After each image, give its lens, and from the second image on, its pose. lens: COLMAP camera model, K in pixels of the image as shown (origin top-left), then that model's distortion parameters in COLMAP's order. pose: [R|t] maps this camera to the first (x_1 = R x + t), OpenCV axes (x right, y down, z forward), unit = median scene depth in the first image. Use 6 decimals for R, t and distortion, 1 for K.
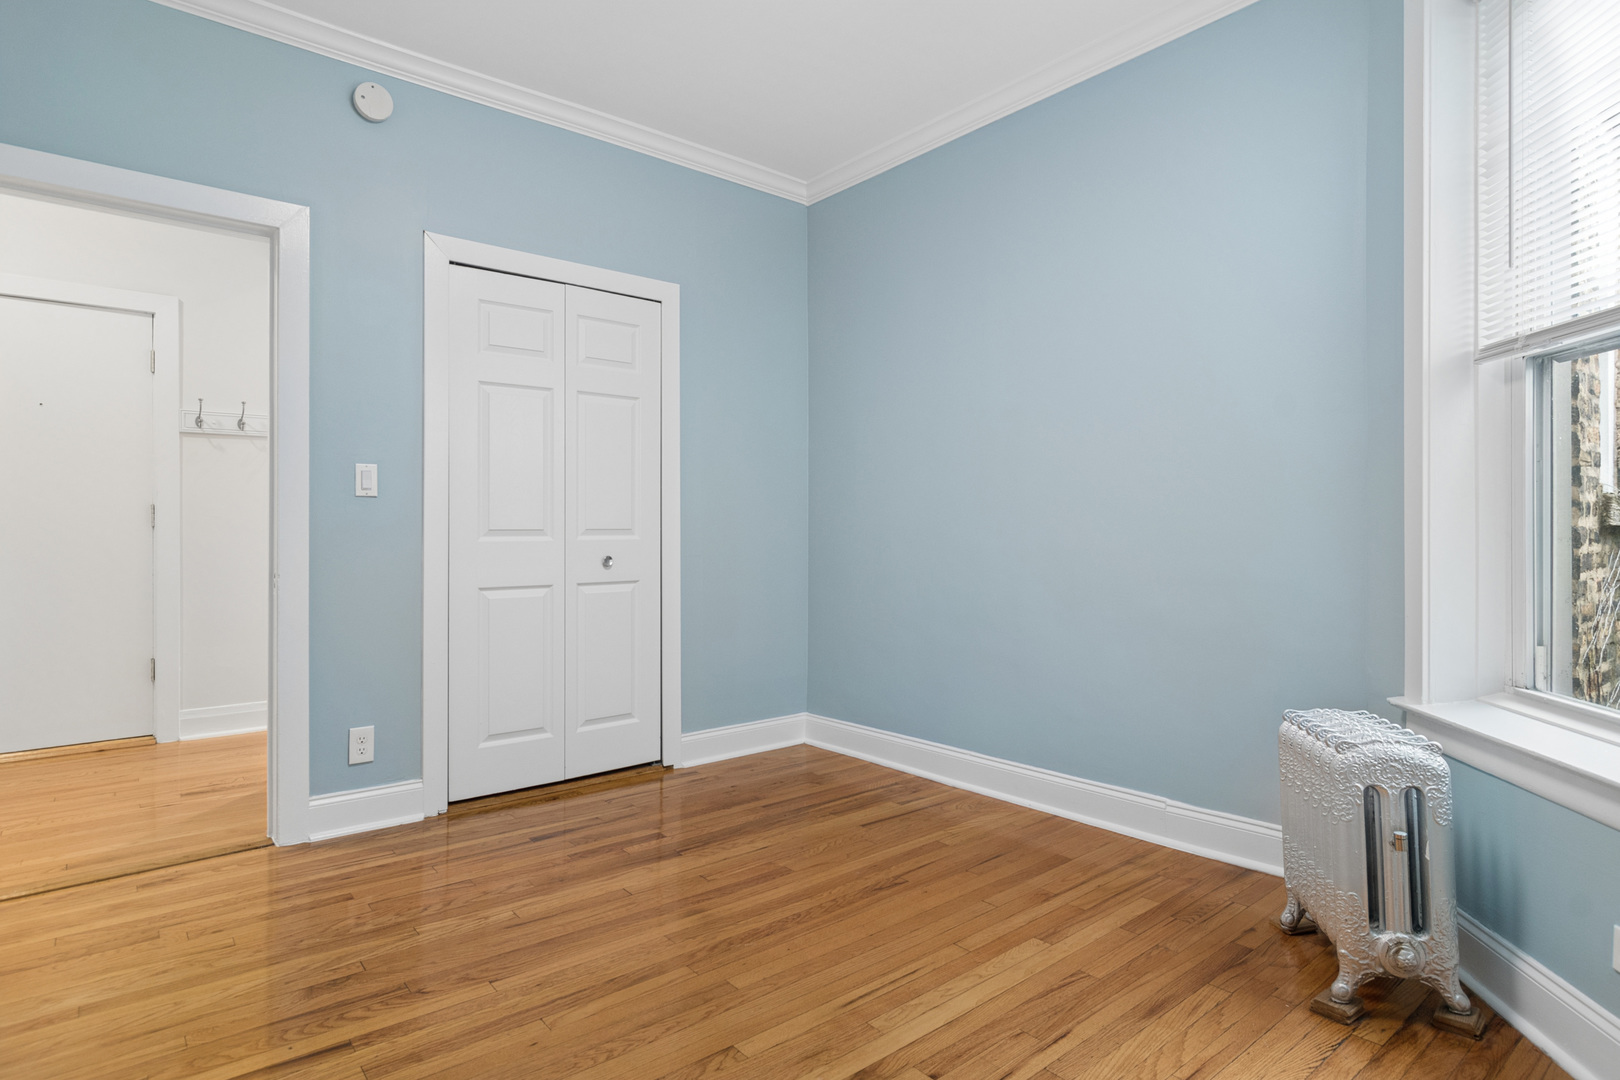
lens RADIAL K [[864.9, 0, 804.4], [0, 864.9, 534.0], [0, 0, 1]] dist [-0.000452, -0.000170]
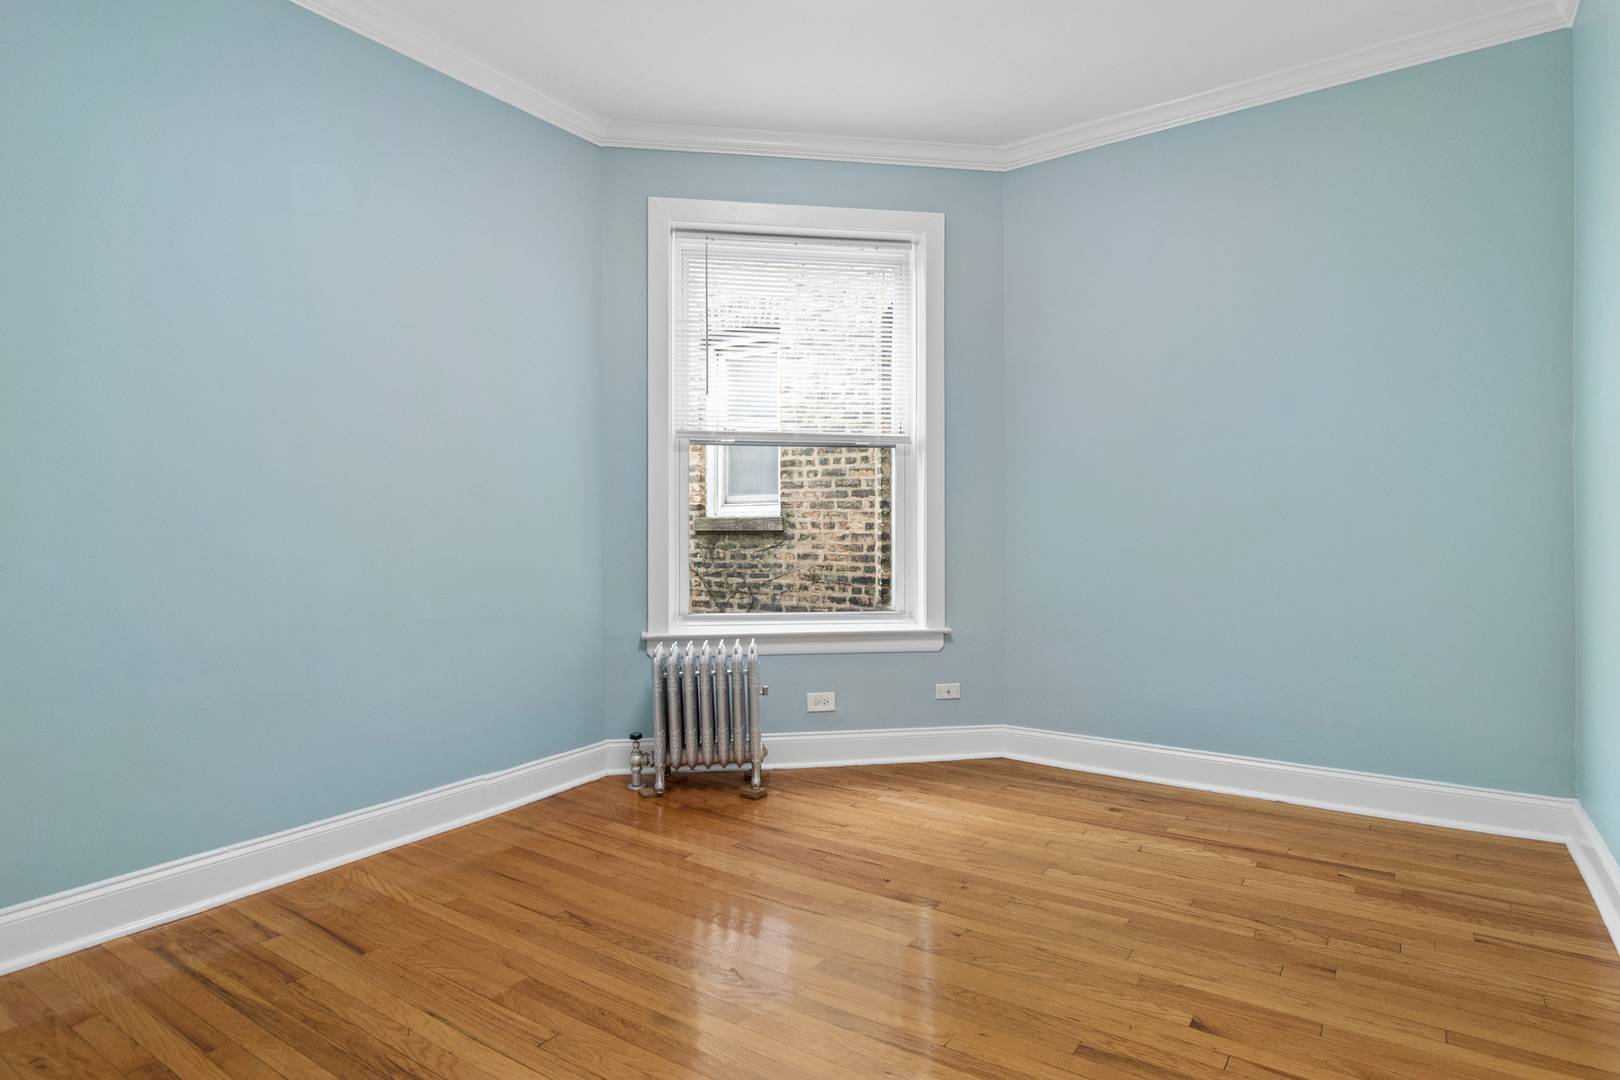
lens RADIAL K [[864.9, 0, 798.1], [0, 864.9, 530.1], [0, 0, 1]] dist [-0.000452, -0.000170]
pose [[-0.258192, 0.002433, 0.966090, -0.758773], [0.014879, 0.999888, 0.001458, -0.003080], [-0.965979, 0.014751, -0.258200, 0.897122]]
